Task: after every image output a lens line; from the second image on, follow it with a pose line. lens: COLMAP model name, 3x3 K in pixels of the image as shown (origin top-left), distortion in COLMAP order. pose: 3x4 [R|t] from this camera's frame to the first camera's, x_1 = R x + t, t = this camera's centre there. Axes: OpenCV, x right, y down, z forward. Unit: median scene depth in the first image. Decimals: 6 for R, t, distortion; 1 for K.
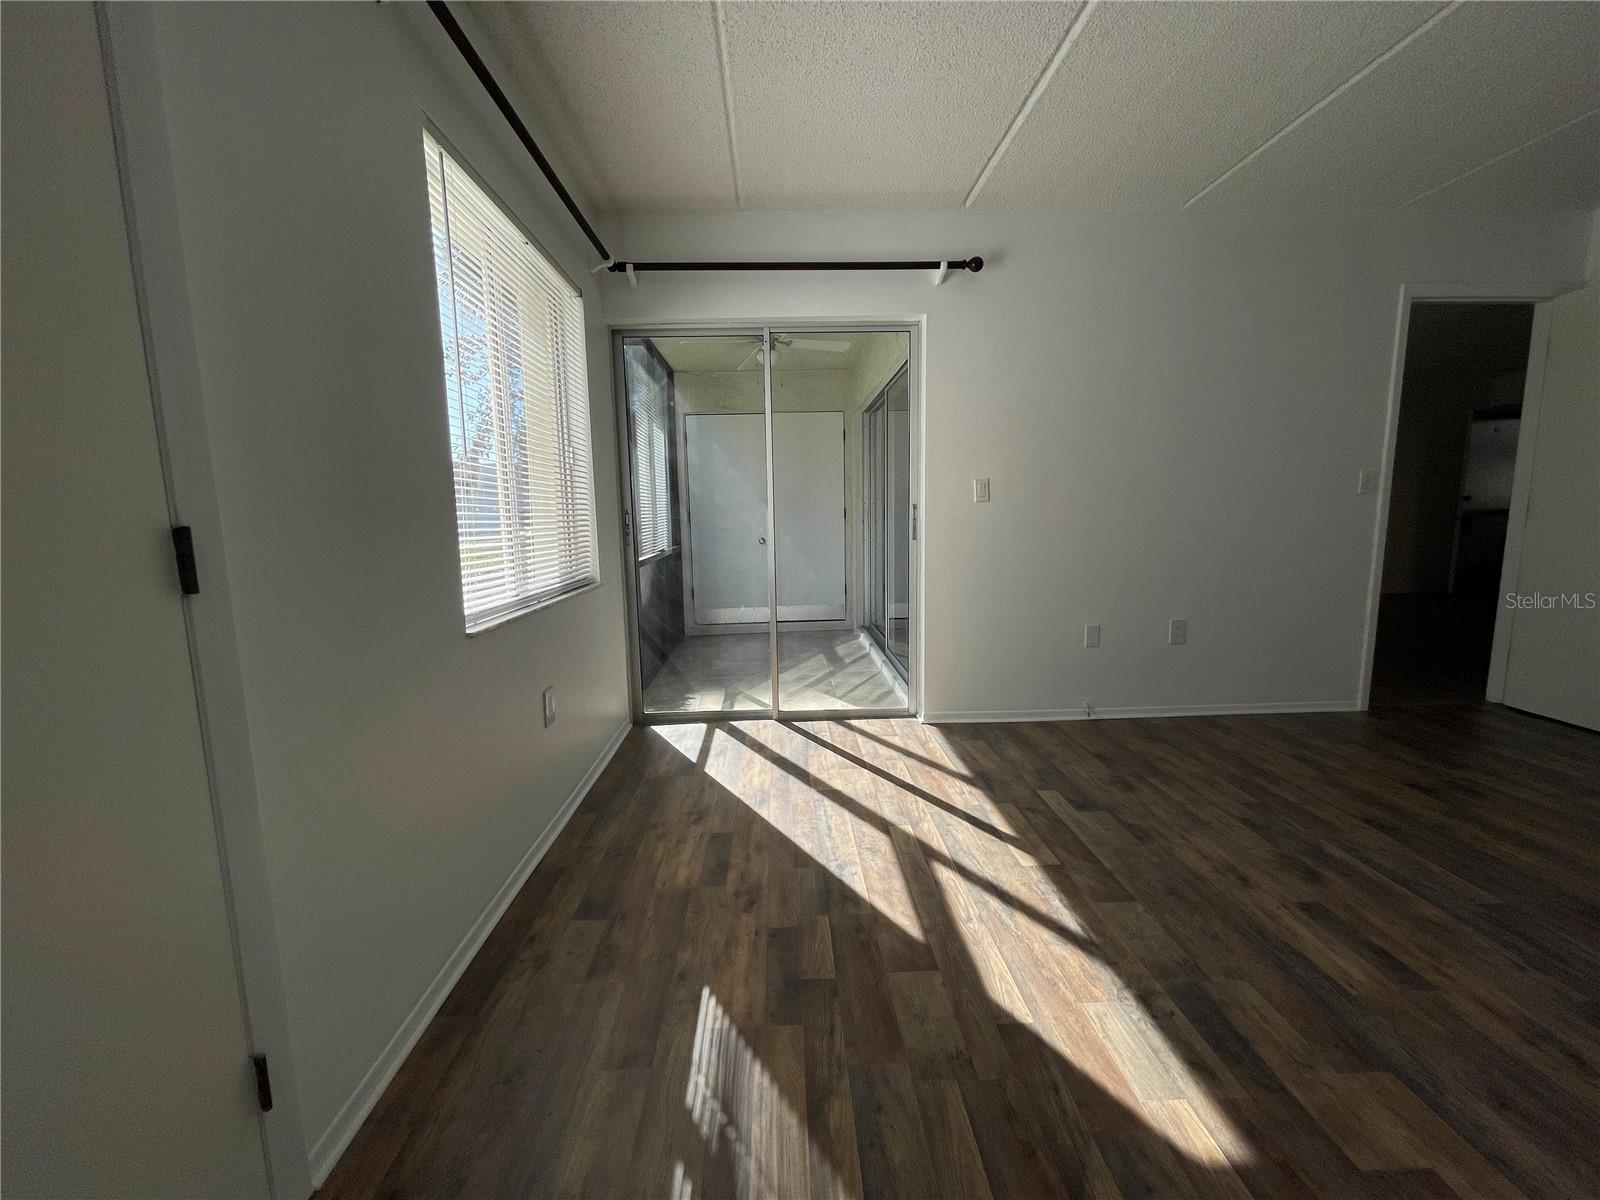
lens RADIAL K [[643.2, 0, 792.7], [0, 643.2, 597.7], [0, 0, 1]] dist [0.000549, 0.000090]
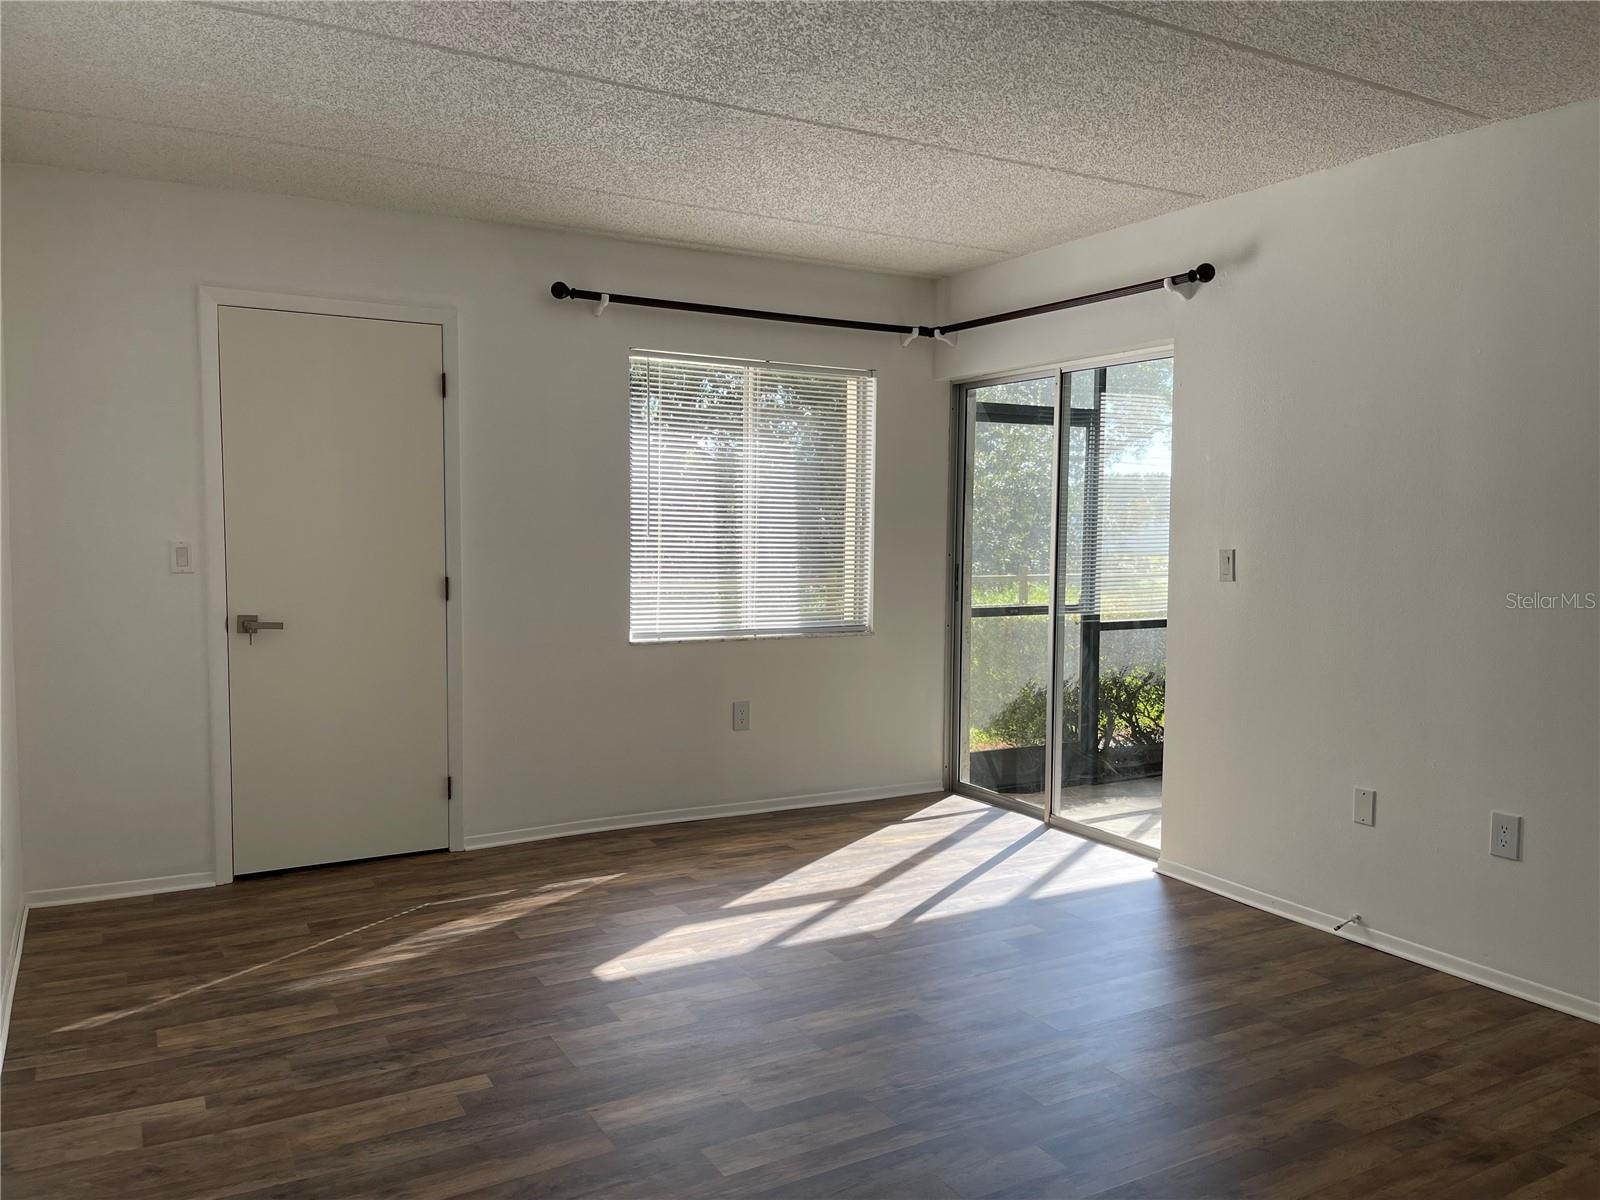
lens RADIAL K [[1208.4, 0, 825.3], [0, 1208.4, 605.5], [0, 0, 1]] dist [0.080311, -0.104499]
pose [[0.481615, 0.087494, -0.872004, 1.912851], [-0.136319, 0.990372, 0.024080, -0.140635], [0.865716, 0.107274, 0.488906, -0.080093]]
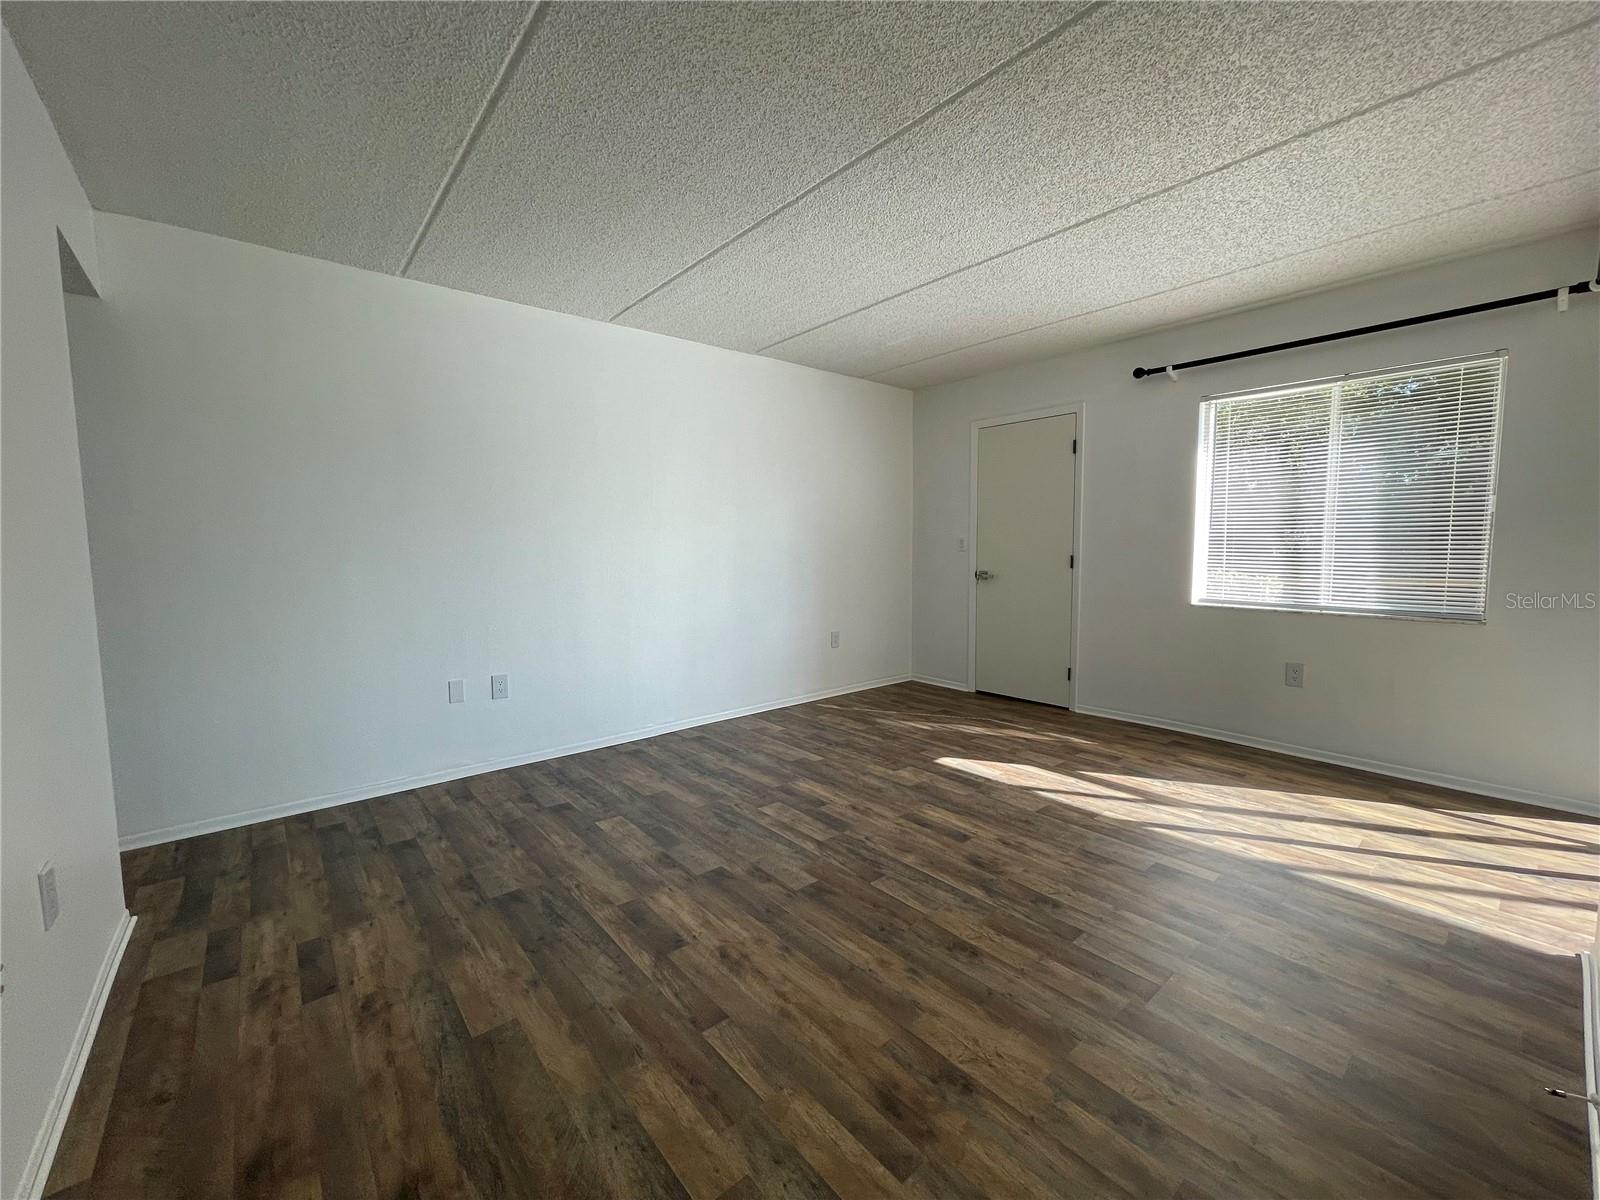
lens RADIAL K [[646.6, 0, 793.5], [0, 646.6, 596.8], [0, 0, 1]] dist [-0.010754, 0.008021]
pose [[-0.783104, 0.076087, -0.617219, 1.644895], [-0.059497, 0.978768, 0.196144, -0.271215], [0.619038, 0.190324, -0.761950, 1.478305]]
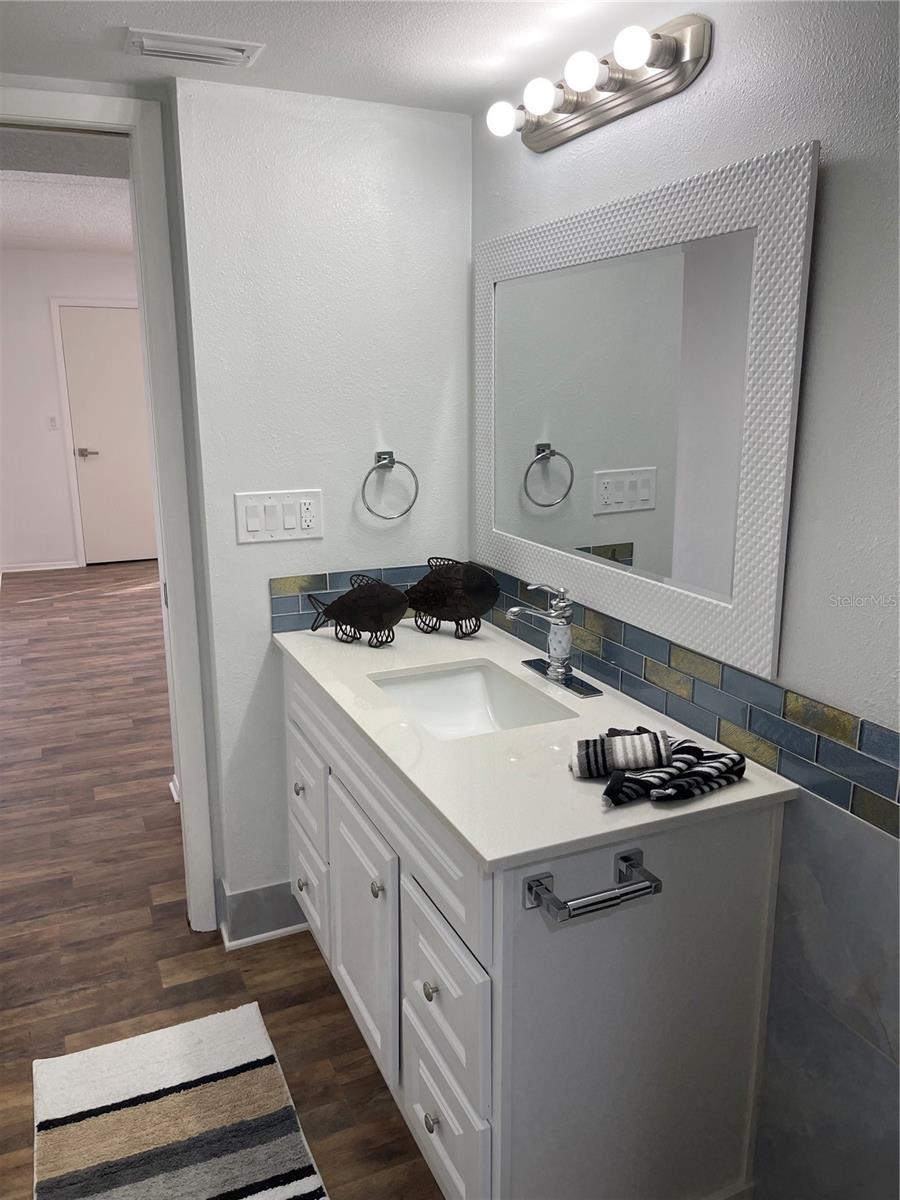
lens RADIAL K [[906.3, 0, 454.3], [0, 906.3, 613.8], [0, 0, 1]] dist [0.080311, -0.104499]
pose [[0.386680, 0.248288, -0.888162, 3.475185], [-0.133589, 0.967998, 0.212446, -0.265026], [0.912487, 0.036500, 0.407475, -0.022036]]
